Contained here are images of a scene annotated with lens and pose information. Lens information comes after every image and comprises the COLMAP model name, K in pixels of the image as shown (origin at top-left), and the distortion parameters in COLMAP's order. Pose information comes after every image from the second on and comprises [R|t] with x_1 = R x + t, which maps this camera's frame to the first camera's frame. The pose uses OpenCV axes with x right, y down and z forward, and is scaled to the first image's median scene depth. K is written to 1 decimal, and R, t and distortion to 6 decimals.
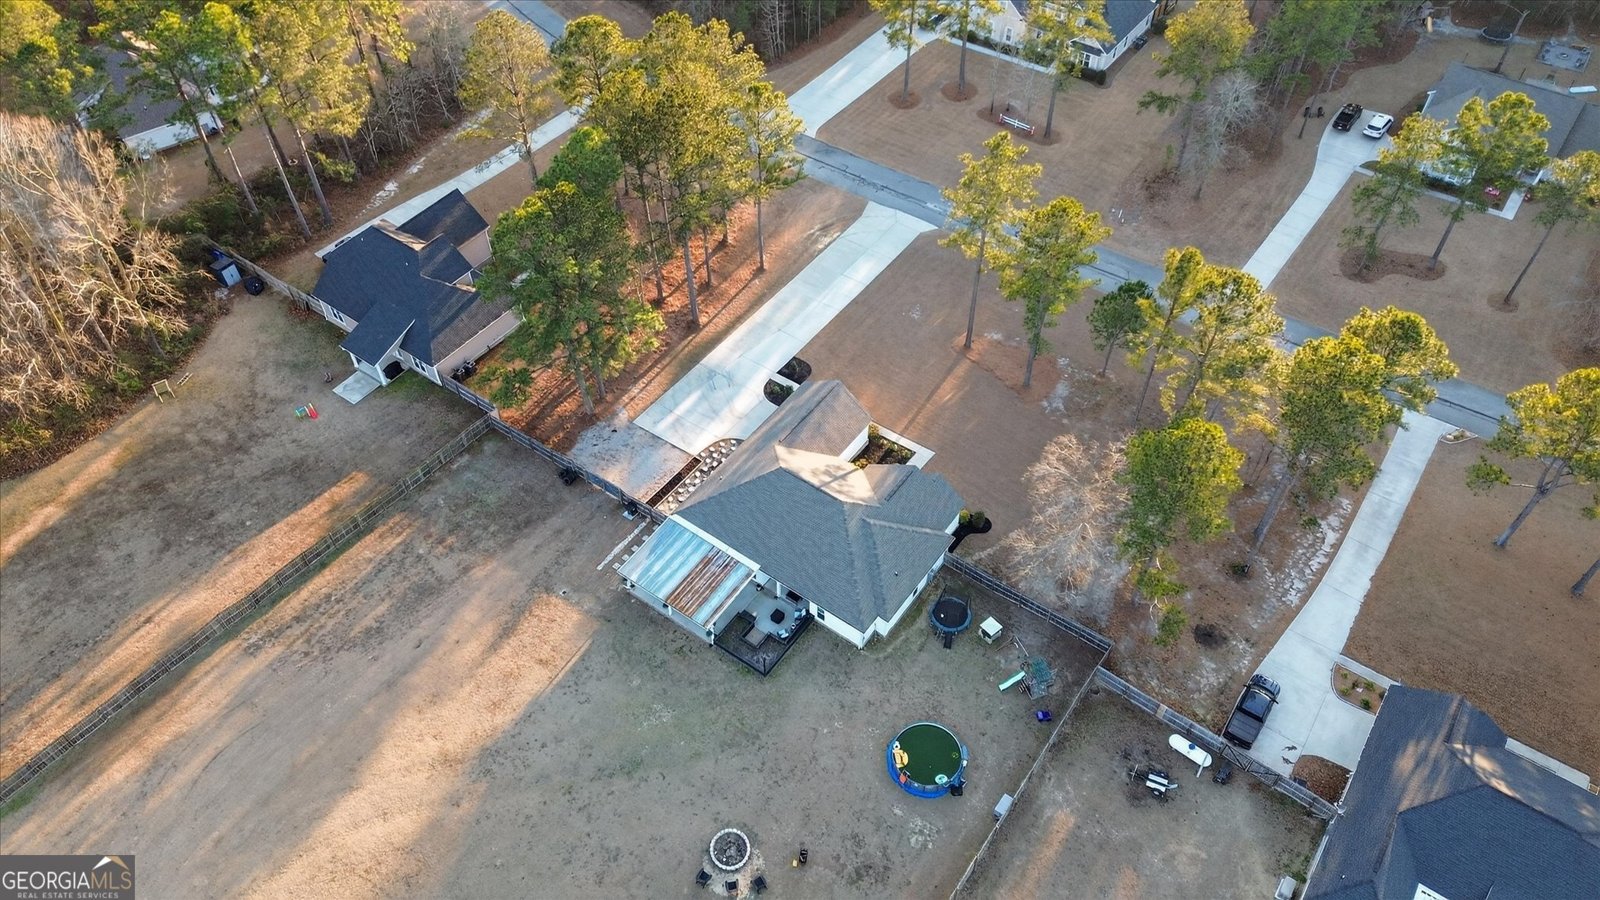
lens RADIAL K [[1132.1, 0, 806.6], [0, 1132.1, 459.1], [0, 0, 1]] dist [0.042145, -0.017588]
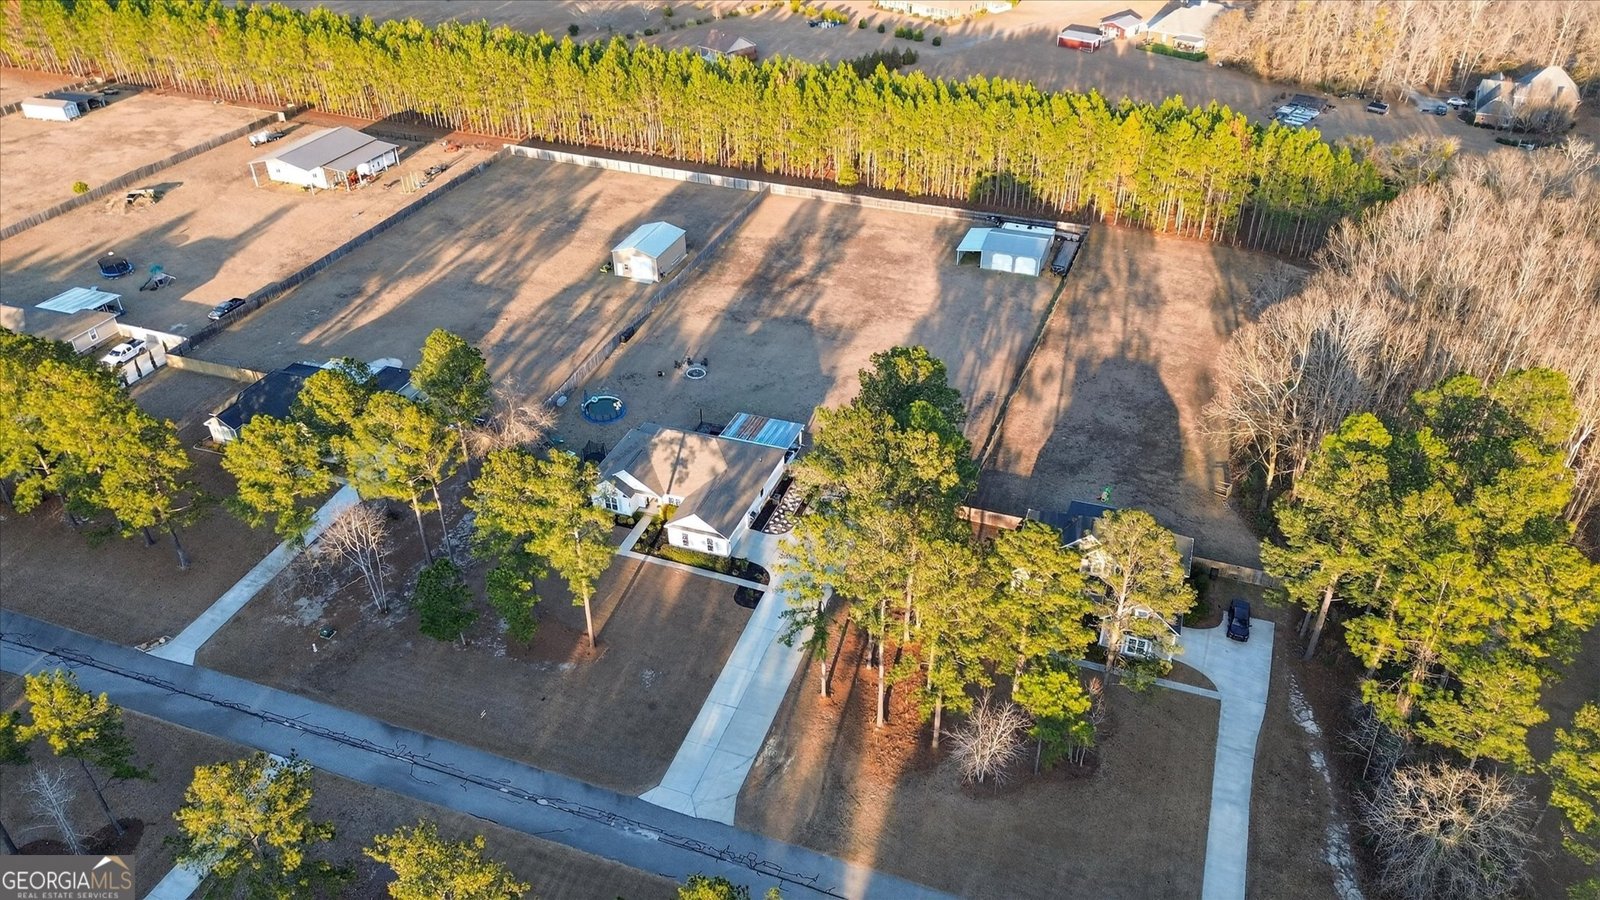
lens RADIAL K [[1132.1, 0, 806.8], [0, 1132.1, 442.2], [0, 0, 1]] dist [0.042145, -0.017588]
pose [[-0.959786, 0.164978, -0.227140, 0.189573], [-0.202528, 0.153375, 0.967191, -1.389168], [0.194402, 0.974299, -0.113794, 1.156617]]
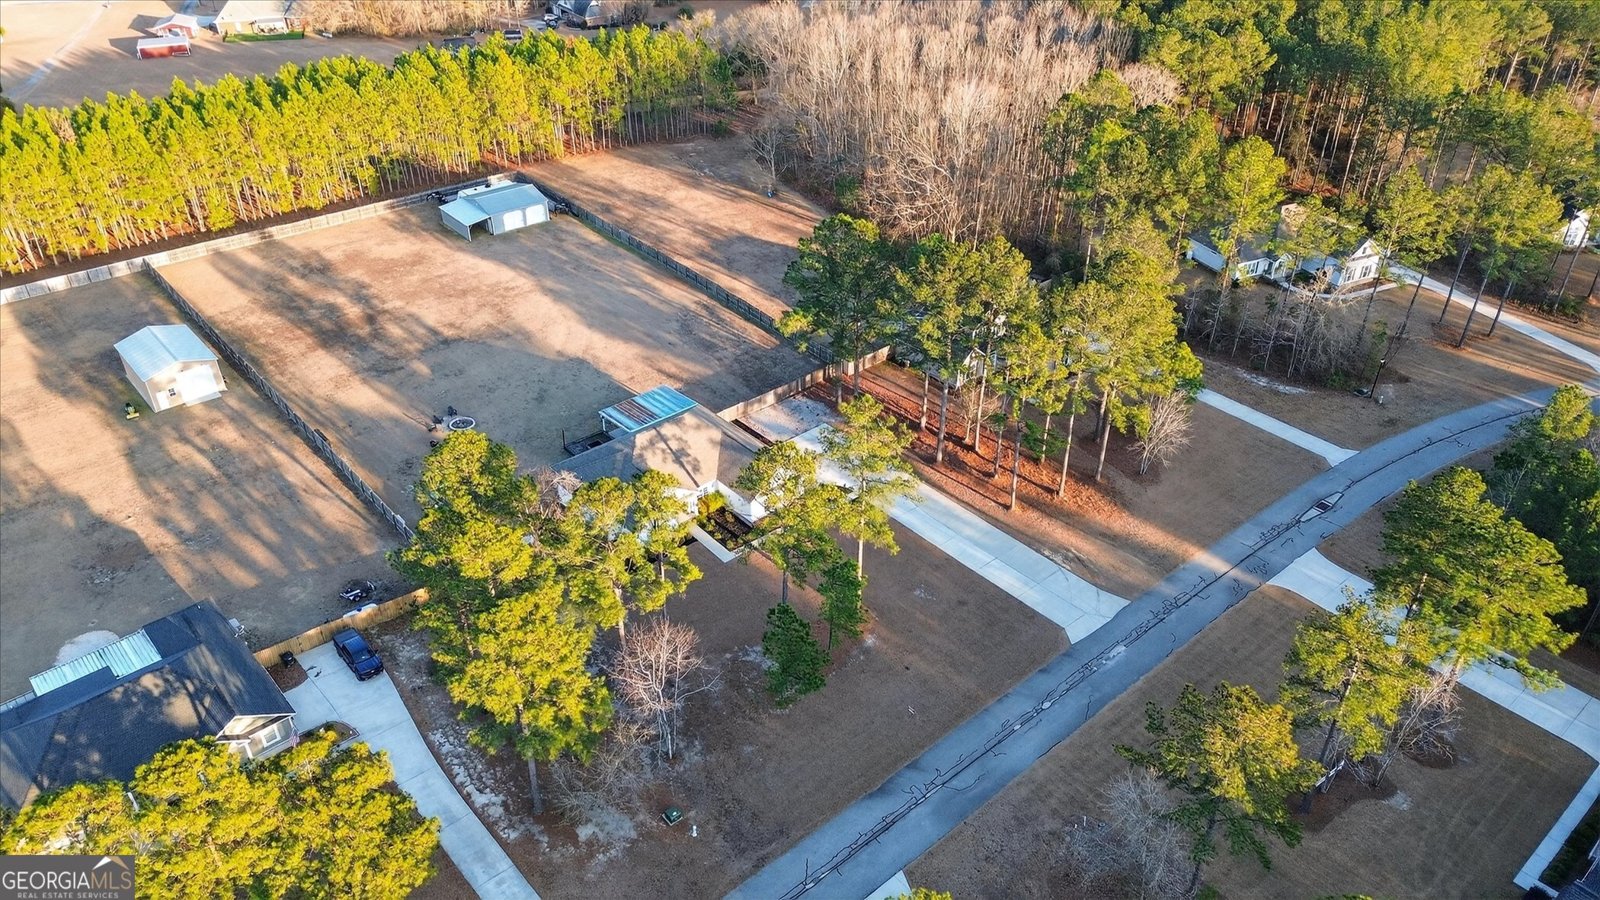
lens RADIAL K [[1132.1, 0, 802.6], [0, 1132.1, 446.6], [0, 0, 1]] dist [0.042145, -0.017588]
pose [[-0.227739, 0.541544, -0.809237, 0.998909], [-0.732519, 0.452258, 0.508801, -0.724546], [0.641522, 0.708656, 0.293695, 0.703698]]
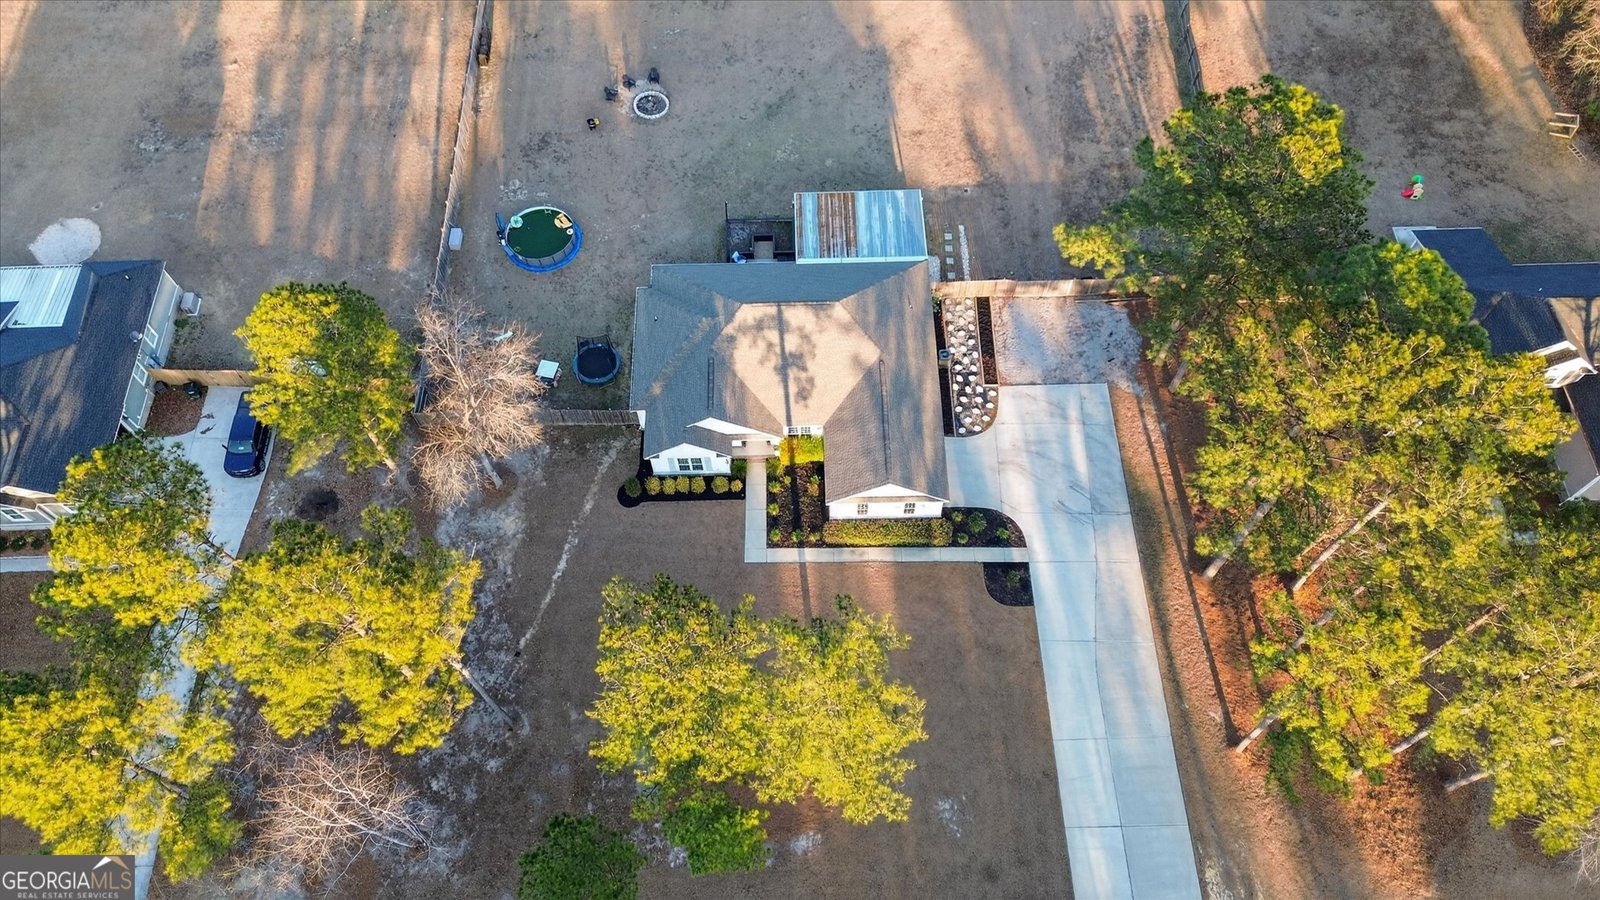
lens RADIAL K [[1132.1, 0, 804.3], [0, 1132.1, 450.4], [0, 0, 1]] dist [0.042145, -0.017588]
pose [[-0.799073, 0.534659, -0.274996, 0.262458], [-0.444642, -0.217648, 0.868863, -0.676076], [0.404693, 0.816560, 0.411648, 0.723656]]
